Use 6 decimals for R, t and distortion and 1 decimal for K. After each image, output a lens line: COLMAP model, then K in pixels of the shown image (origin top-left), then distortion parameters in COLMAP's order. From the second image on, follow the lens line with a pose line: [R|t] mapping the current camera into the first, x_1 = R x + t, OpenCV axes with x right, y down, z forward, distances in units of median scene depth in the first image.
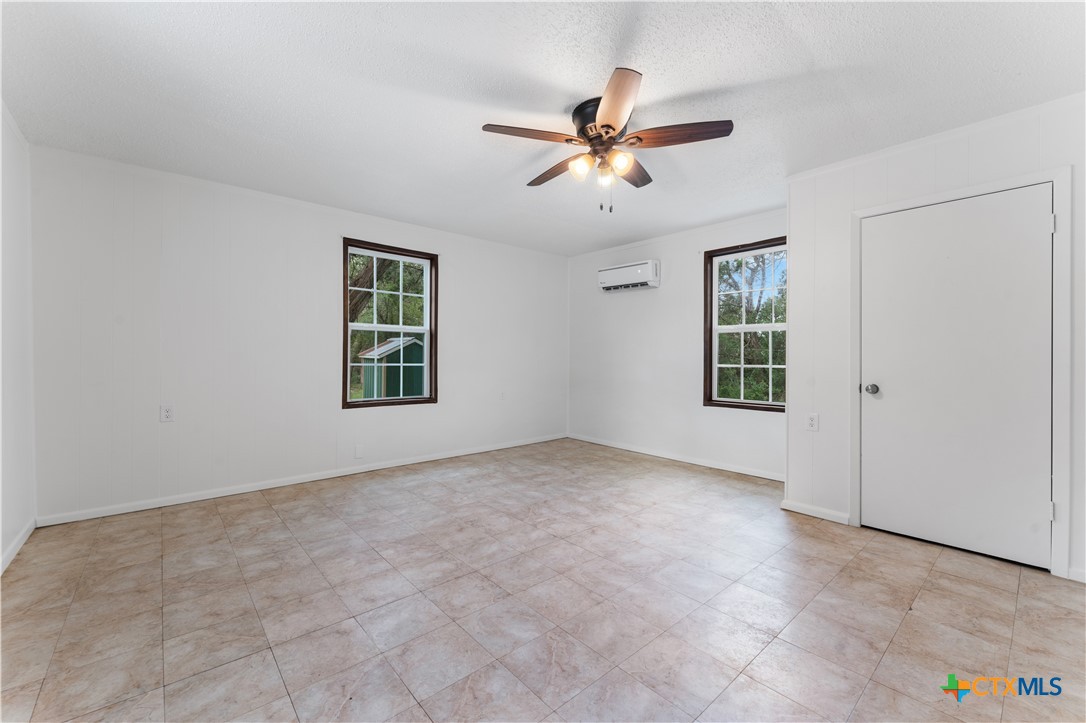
lens RADIAL K [[438.6, 0, 541.2], [0, 438.6, 357.3], [0, 0, 1]] dist [0.001104, -0.000006]
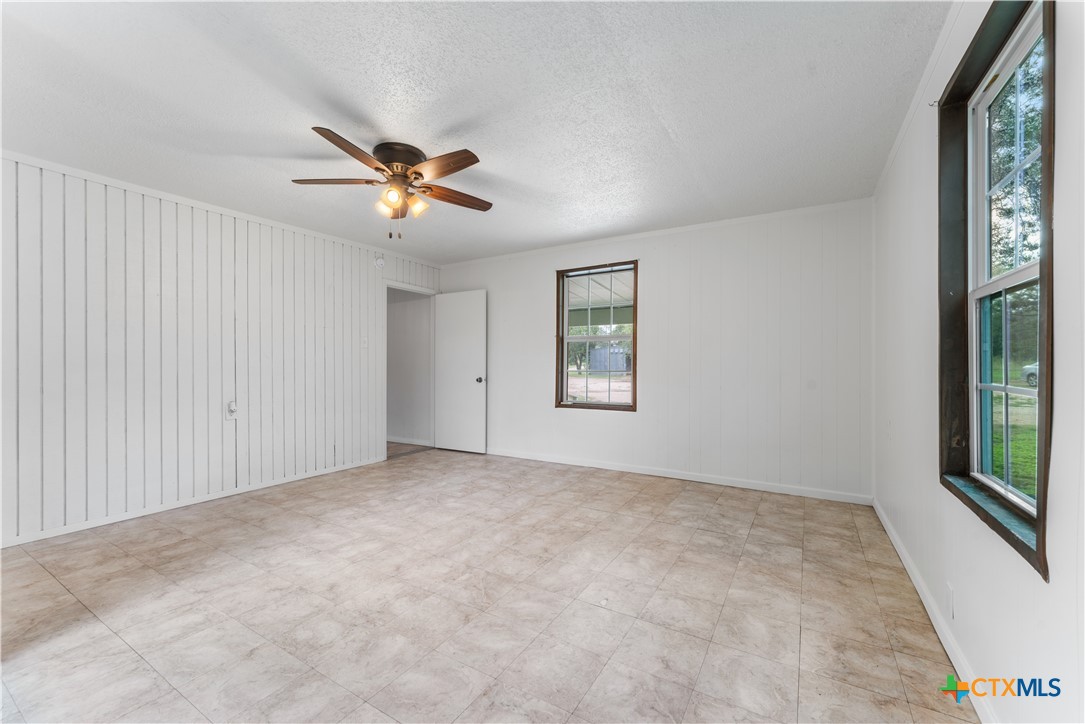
lens RADIAL K [[431.5, 0, 542.5], [0, 431.5, 362.0], [0, 0, 1]] dist [0.000899, -0.000100]
pose [[-0.953239, -0.005675, -0.302164, 0.108102], [-0.003580, 0.999966, -0.007486, -0.003487], [0.302197, -0.006055, -0.953226, 1.929919]]
